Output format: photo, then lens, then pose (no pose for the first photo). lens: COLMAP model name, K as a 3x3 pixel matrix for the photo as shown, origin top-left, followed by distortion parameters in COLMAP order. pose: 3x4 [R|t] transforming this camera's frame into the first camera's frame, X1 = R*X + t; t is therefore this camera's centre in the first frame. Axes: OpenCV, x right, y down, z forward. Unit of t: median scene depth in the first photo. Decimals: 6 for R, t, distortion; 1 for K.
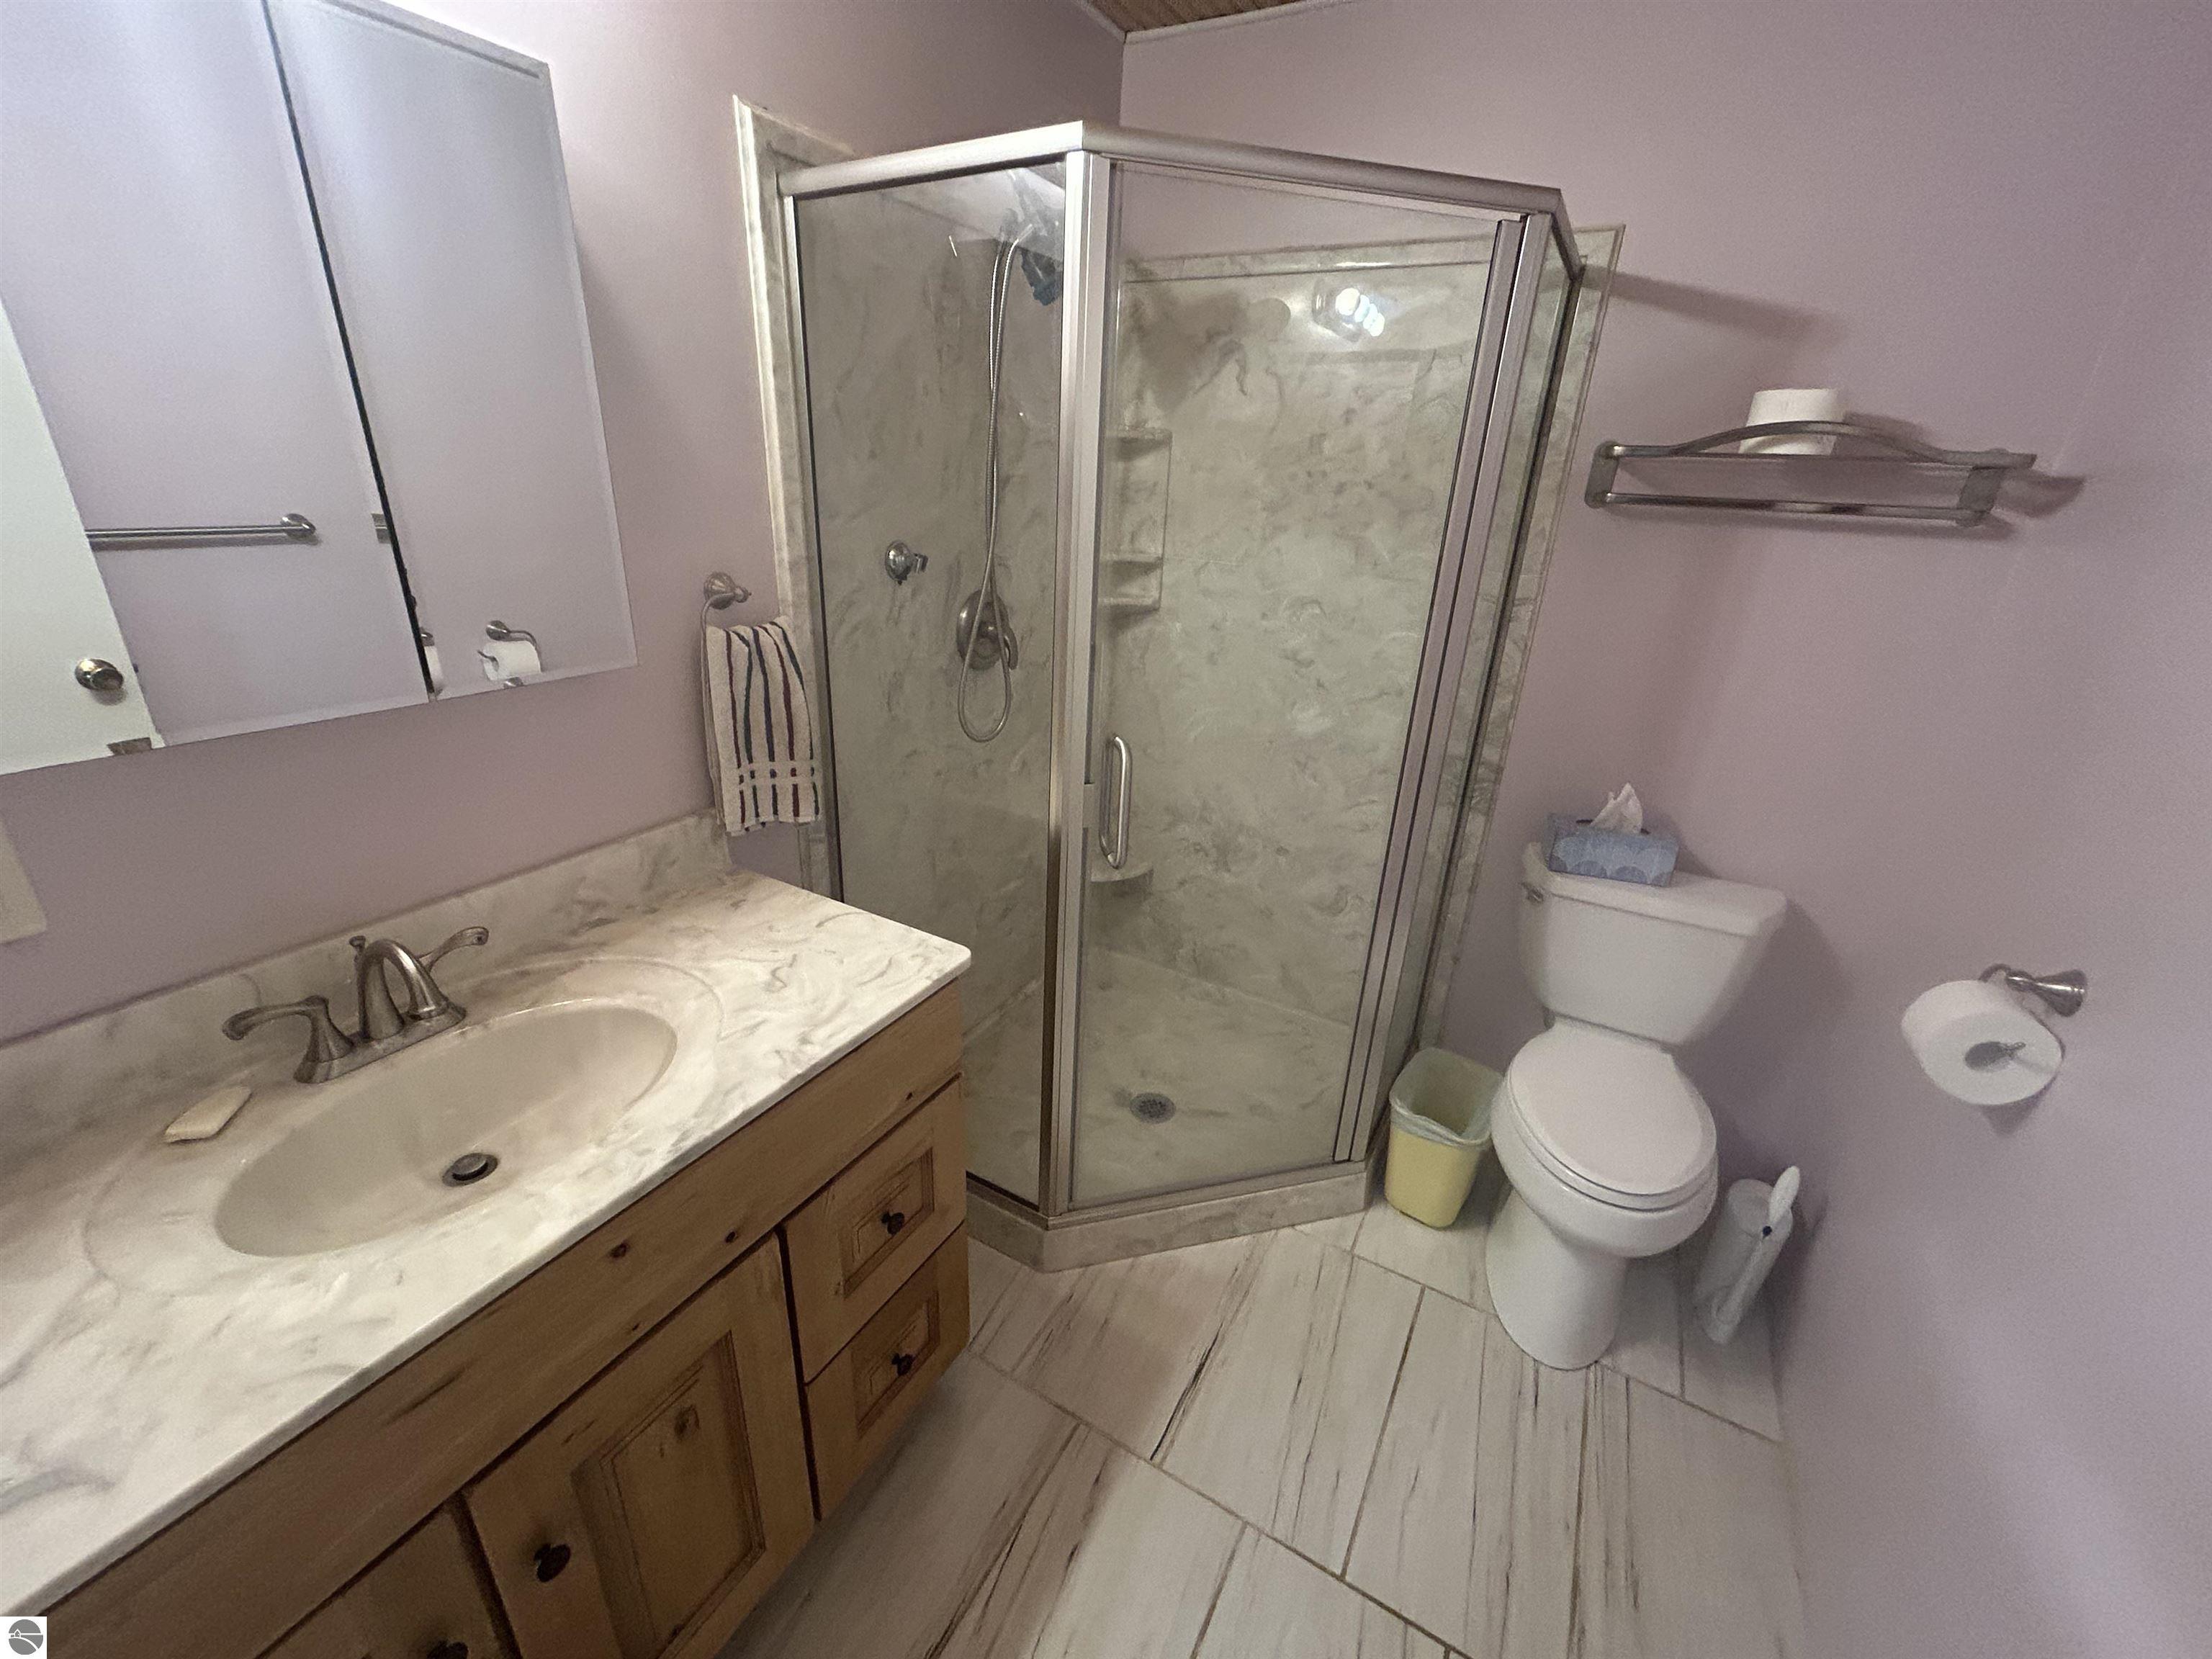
lens RADIAL K [[885.2, 0, 1100.0], [0, 885.2, 821.0], [0, 0, 1]] dist [-0.005198, 0.001679]
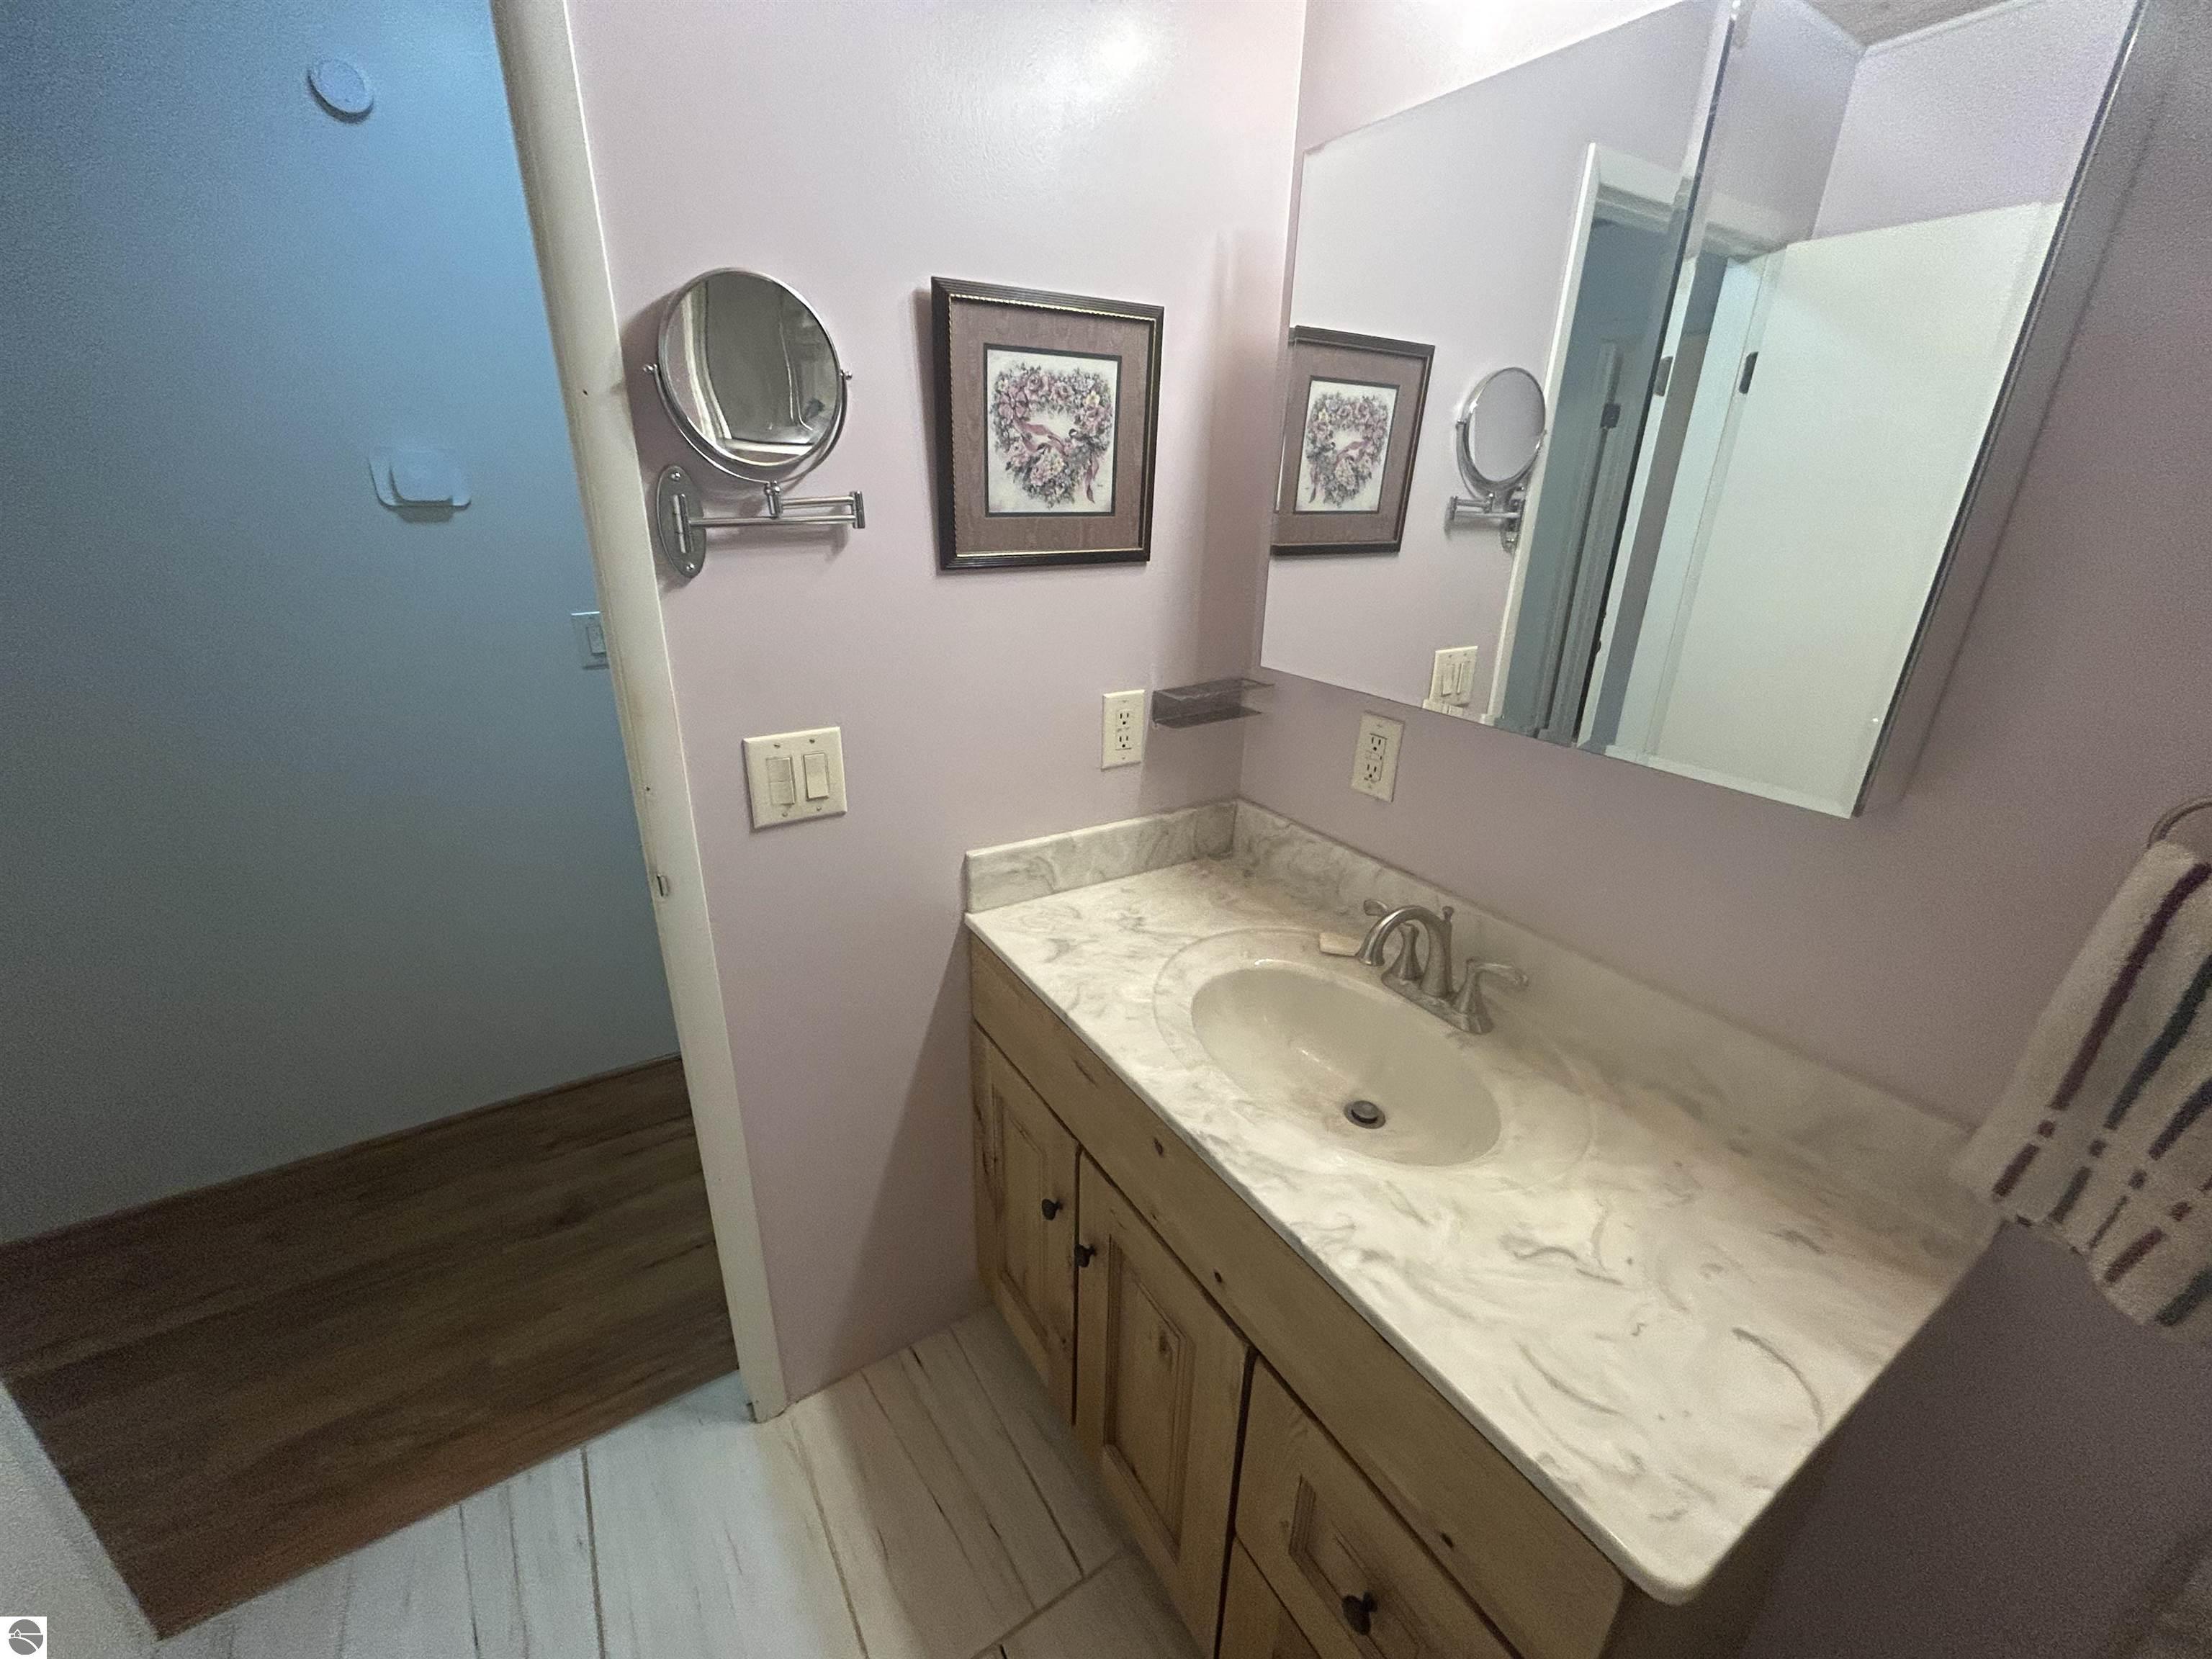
lens RADIAL K [[885.2, 0, 1096.8], [0, 885.2, 836.4], [0, 0, 1]] dist [-0.005198, 0.001679]
pose [[-0.468040, 0.282260, -0.837417, 0.276369], [-0.361440, 0.803589, 0.472870, -0.282121], [0.806412, 0.523998, -0.274092, 0.783373]]
